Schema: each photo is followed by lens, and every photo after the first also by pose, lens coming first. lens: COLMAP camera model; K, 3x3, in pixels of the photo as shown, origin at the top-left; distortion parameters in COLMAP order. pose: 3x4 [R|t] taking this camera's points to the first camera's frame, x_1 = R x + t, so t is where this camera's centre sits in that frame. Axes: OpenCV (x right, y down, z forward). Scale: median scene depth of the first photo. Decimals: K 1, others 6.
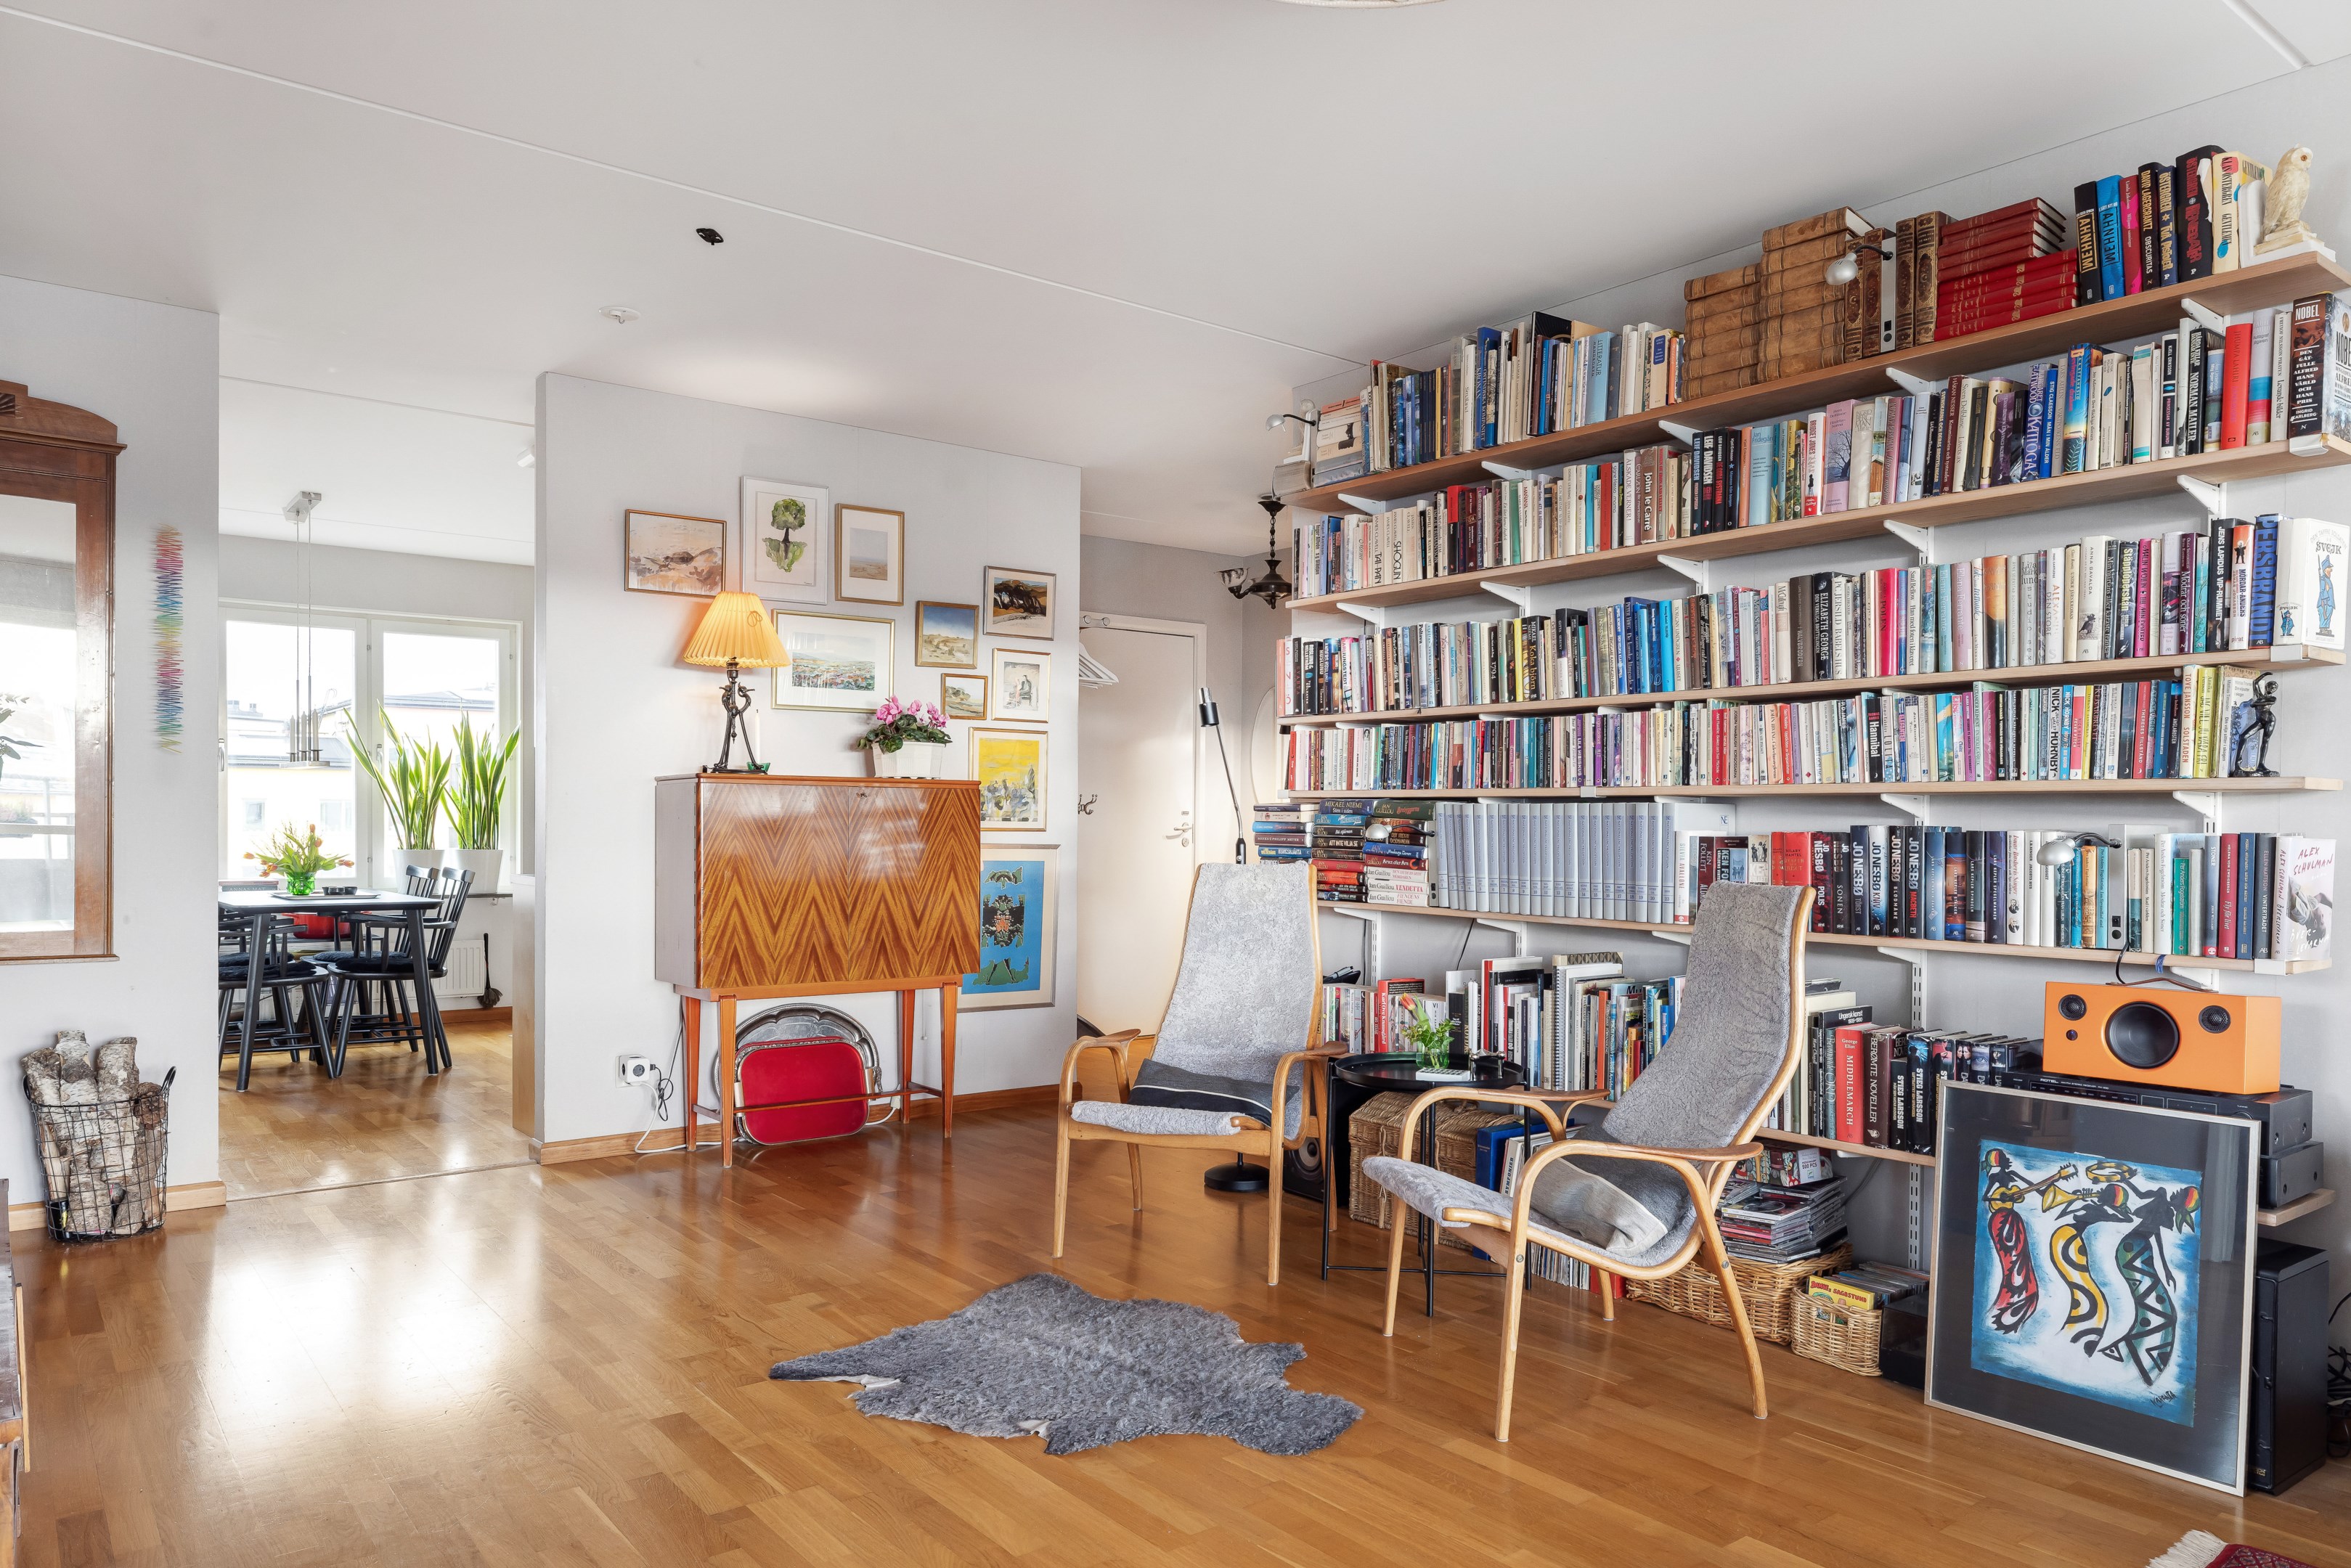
lens RADIAL K [[1530.3, 0, 1194.4], [0, 1530.3, 848.9], [0, 0, 1]] dist [0.000162, -0.000477]
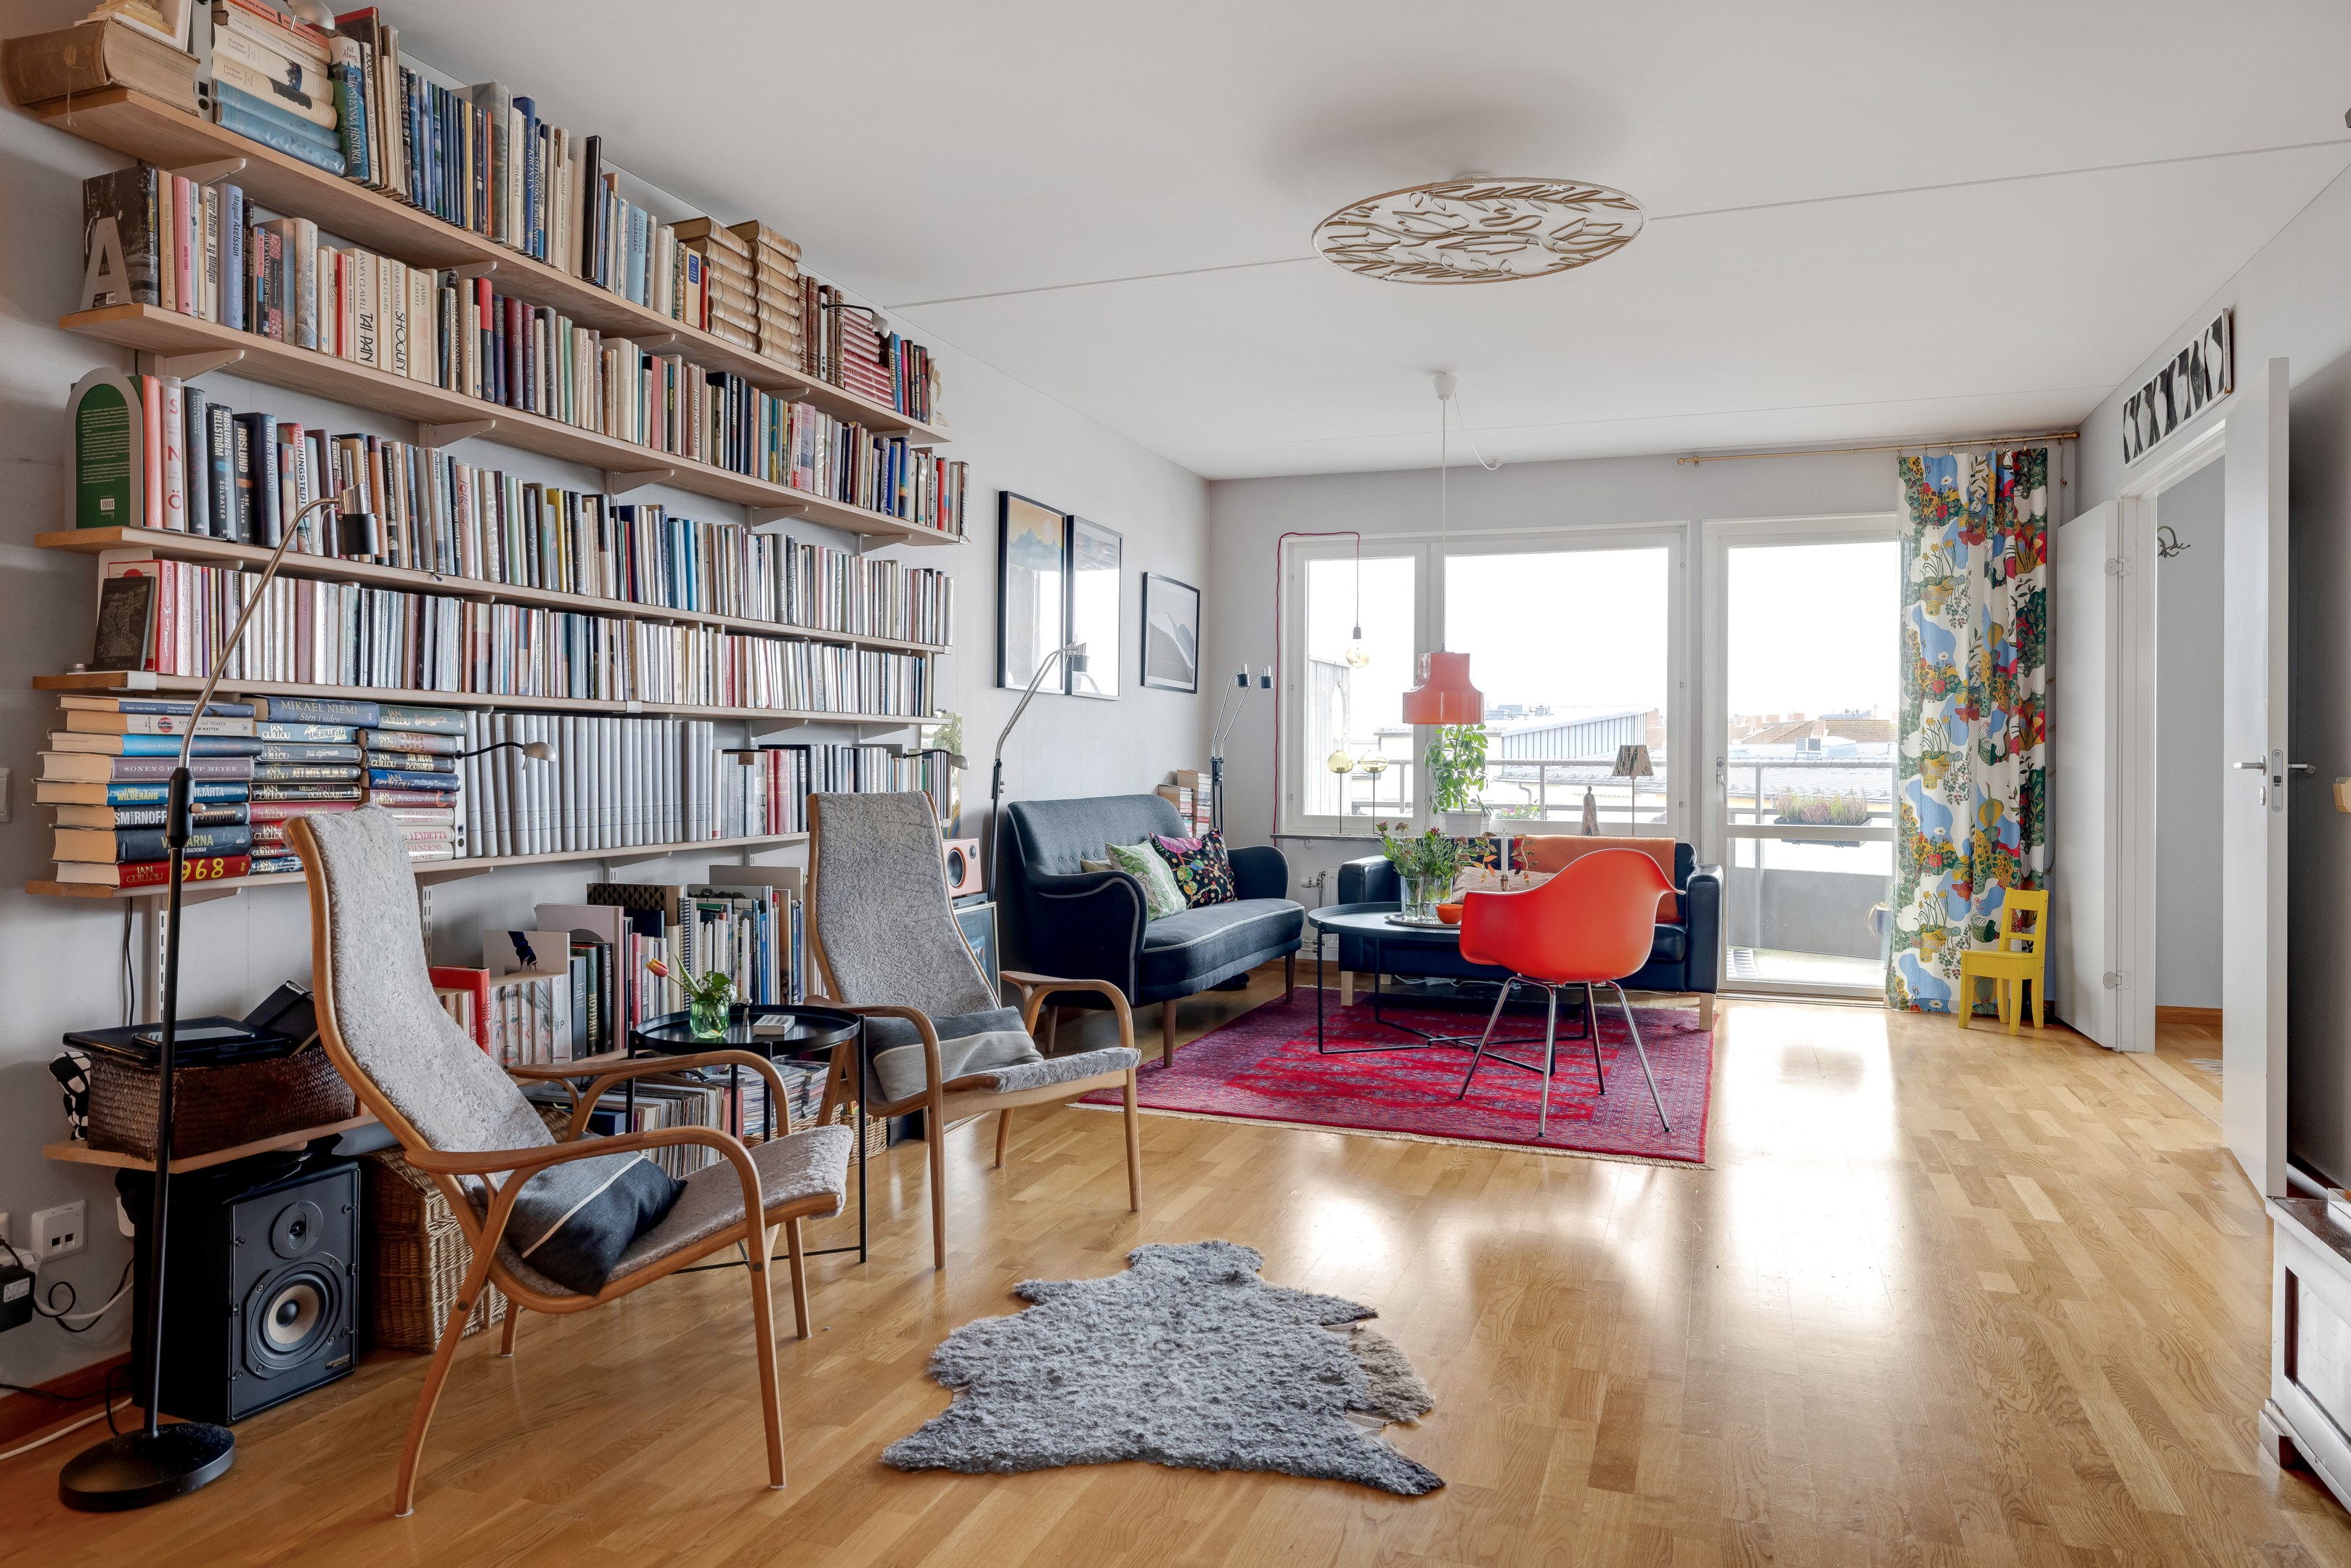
lens RADIAL K [[1530.3, 0, 1170.5], [0, 1530.3, 756.5], [0, 0, 1]] dist [0.000162, -0.000477]
pose [[-0.525218, -0.010823, 0.850899, -0.728980], [0.006513, 0.999839, 0.016738, -0.022866], [-0.850943, 0.014333, -0.525063, 1.290836]]
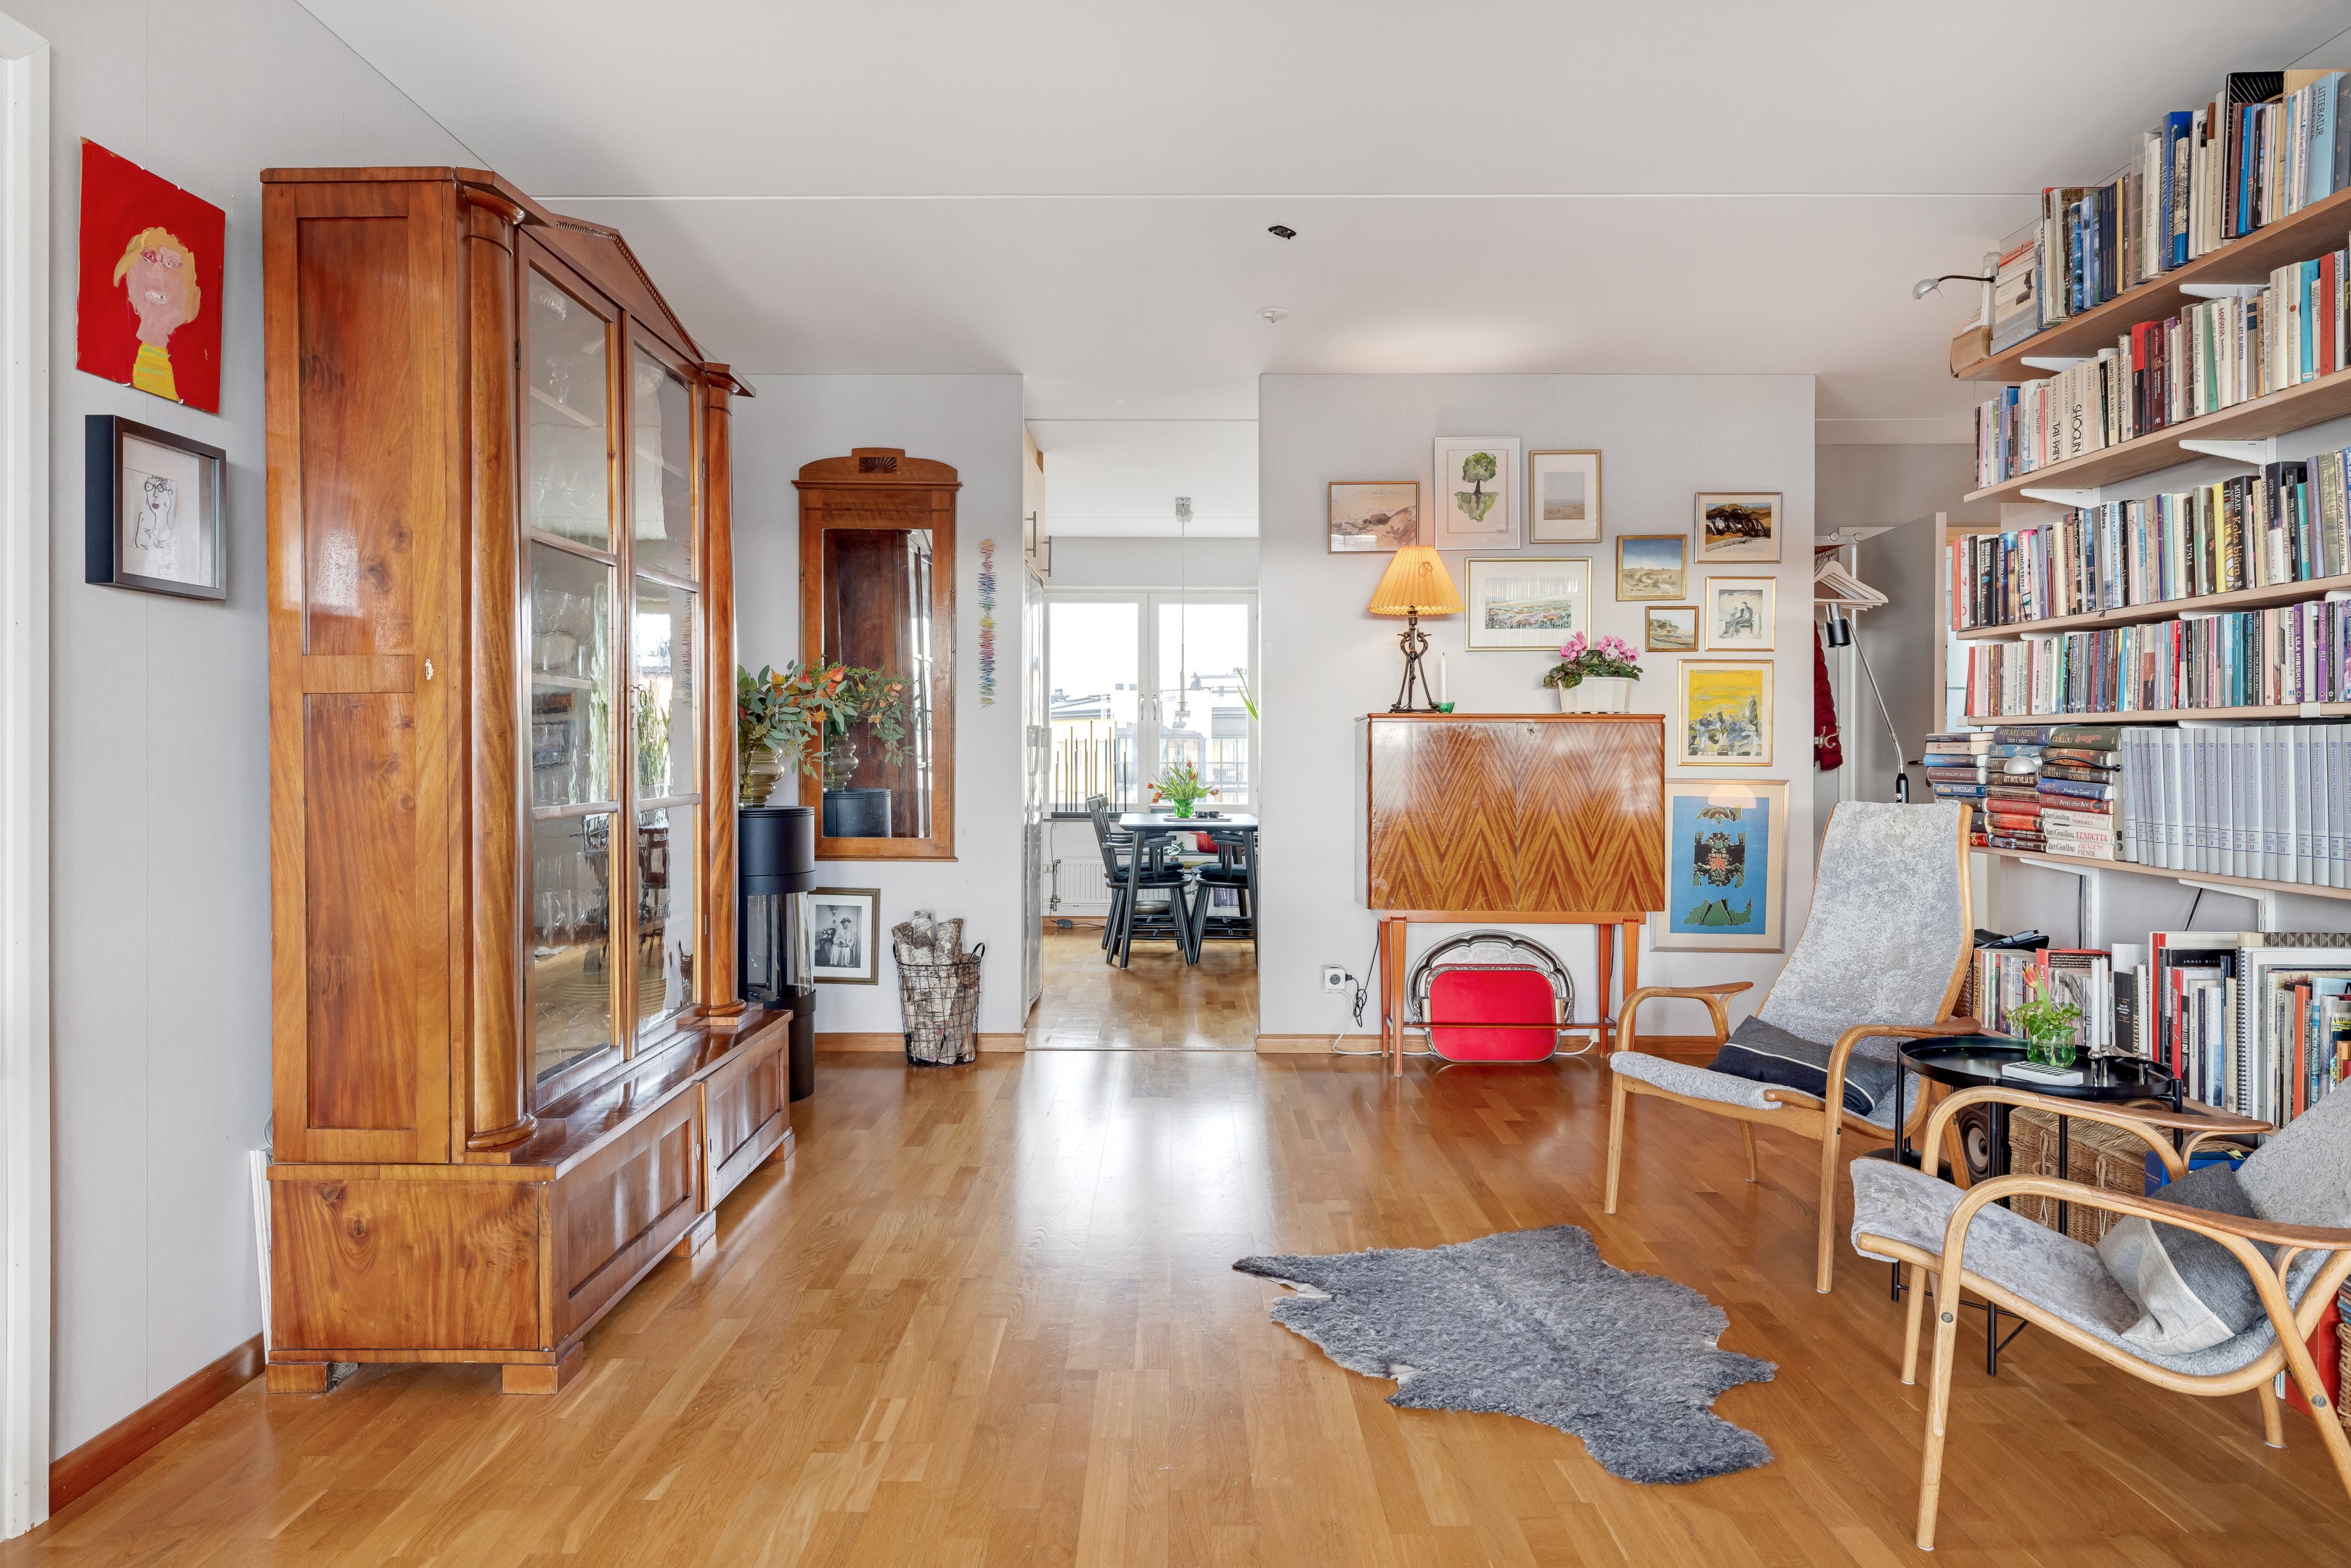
lens RADIAL K [[1426.3, 0, 1173.2], [0, 1426.3, 758.3], [0, 0, 1]] dist [-0.002308, 0.004219]
pose [[0.783866, -0.004761, -0.620911, 0.272362], [-0.006126, 0.999863, -0.015400, -0.000700], [0.620899, 0.015875, 0.783730, 0.144868]]
